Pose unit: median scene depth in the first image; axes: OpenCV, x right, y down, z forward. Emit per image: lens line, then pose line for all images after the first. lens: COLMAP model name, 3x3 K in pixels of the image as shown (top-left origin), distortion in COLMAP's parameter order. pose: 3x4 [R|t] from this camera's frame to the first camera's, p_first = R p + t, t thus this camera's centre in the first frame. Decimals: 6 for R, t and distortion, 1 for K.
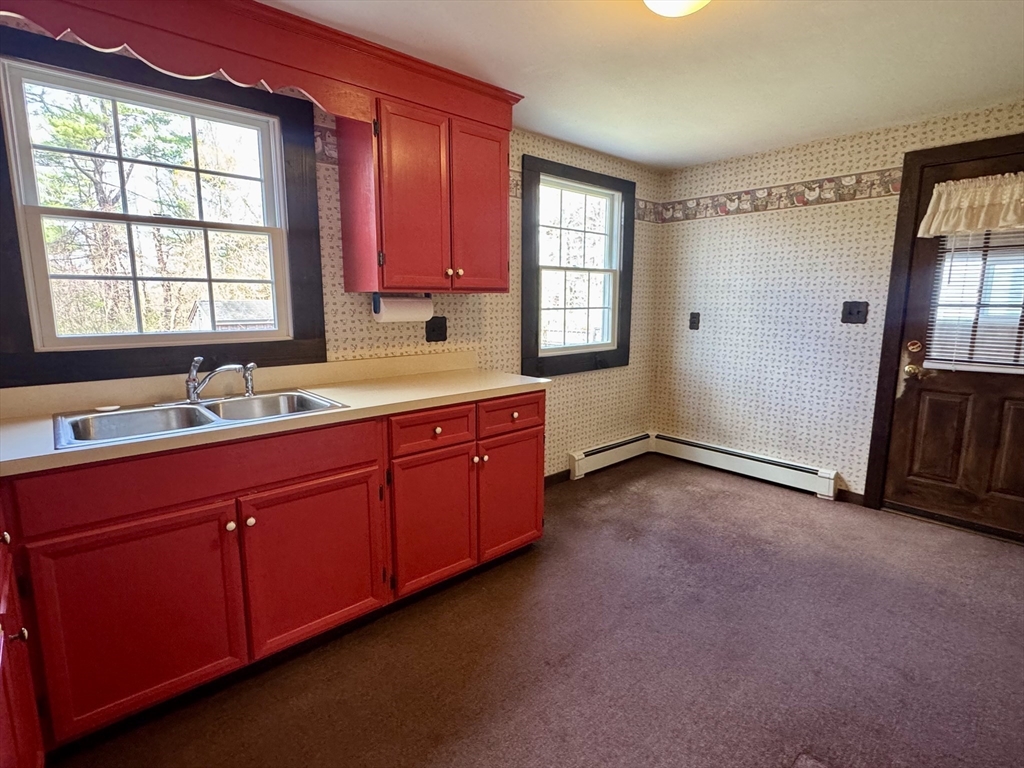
lens RADIAL K [[514.1, 0, 509.1], [0, 514.1, 383.2], [0, 0, 1]] dist [-0.002566, 0.000557]
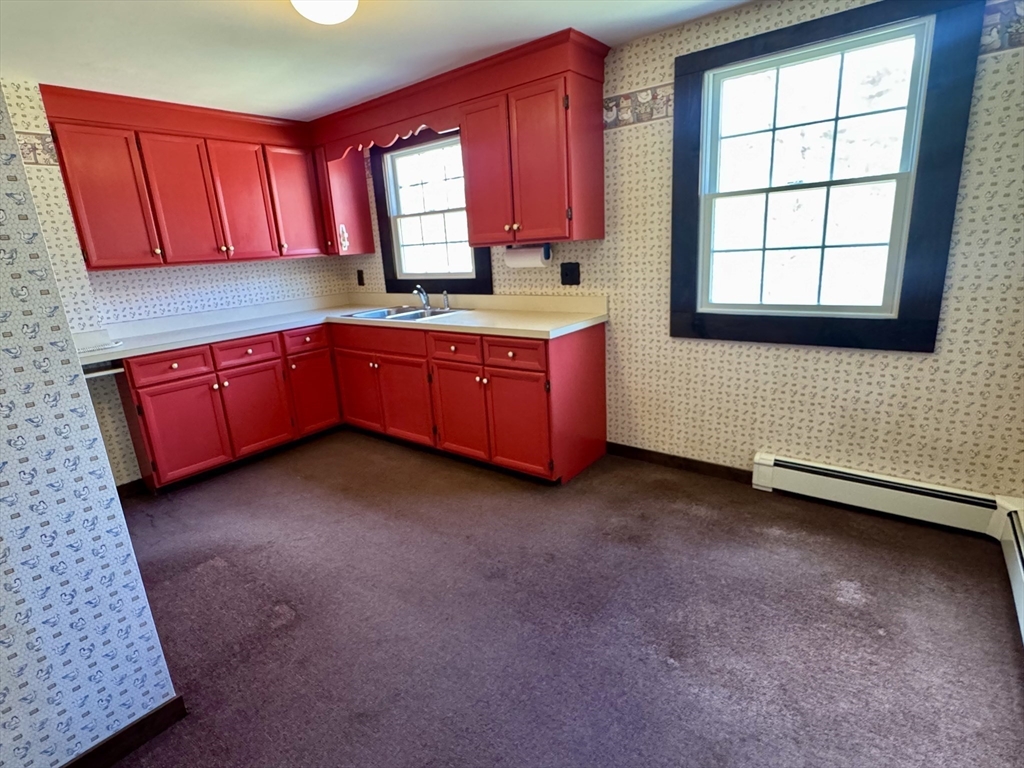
lens RADIAL K [[514.1, 0, 509.1], [0, 514.1, 383.2], [0, 0, 1]] dist [-0.002566, 0.000557]
pose [[0.171027, 0.242485, -0.954961, 0.924760], [-0.098768, 0.968579, 0.228254, -0.112691], [0.980303, 0.055282, 0.189603, 0.646516]]
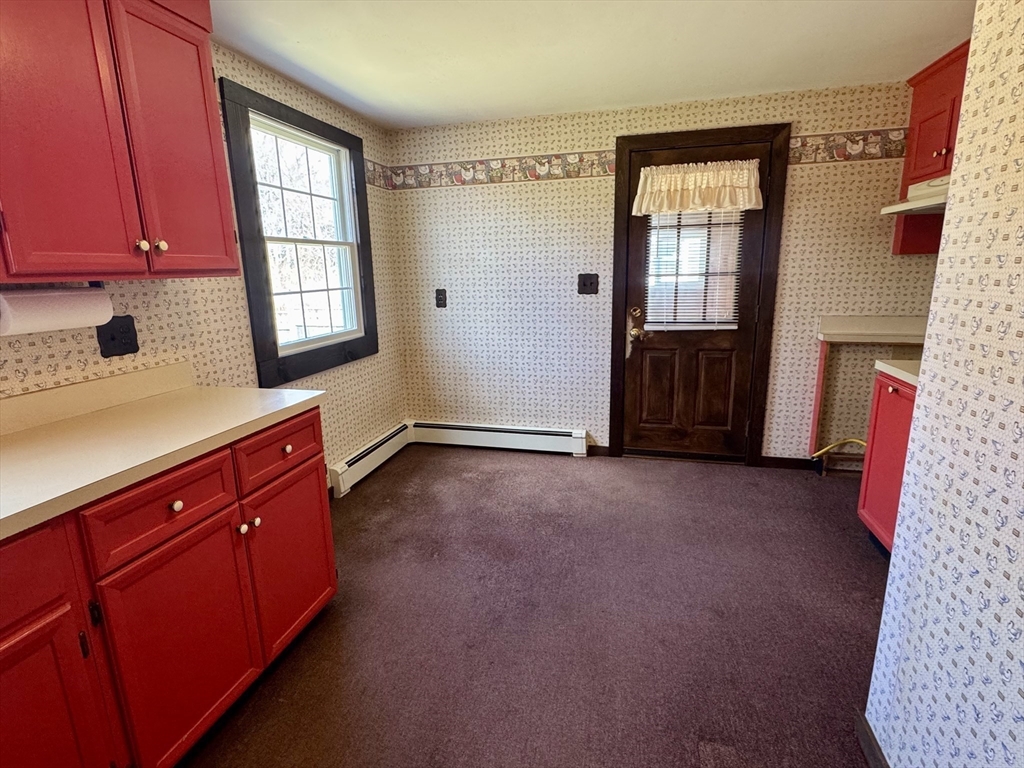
lens RADIAL K [[514.1, 0, 509.1], [0, 514.1, 383.2], [0, 0, 1]] dist [-0.002566, 0.000557]
pose [[0.830959, -0.141005, 0.538168, -0.085765], [0.113014, 0.989961, 0.084879, -0.044770], [-0.544734, -0.009711, 0.838553, 0.193926]]
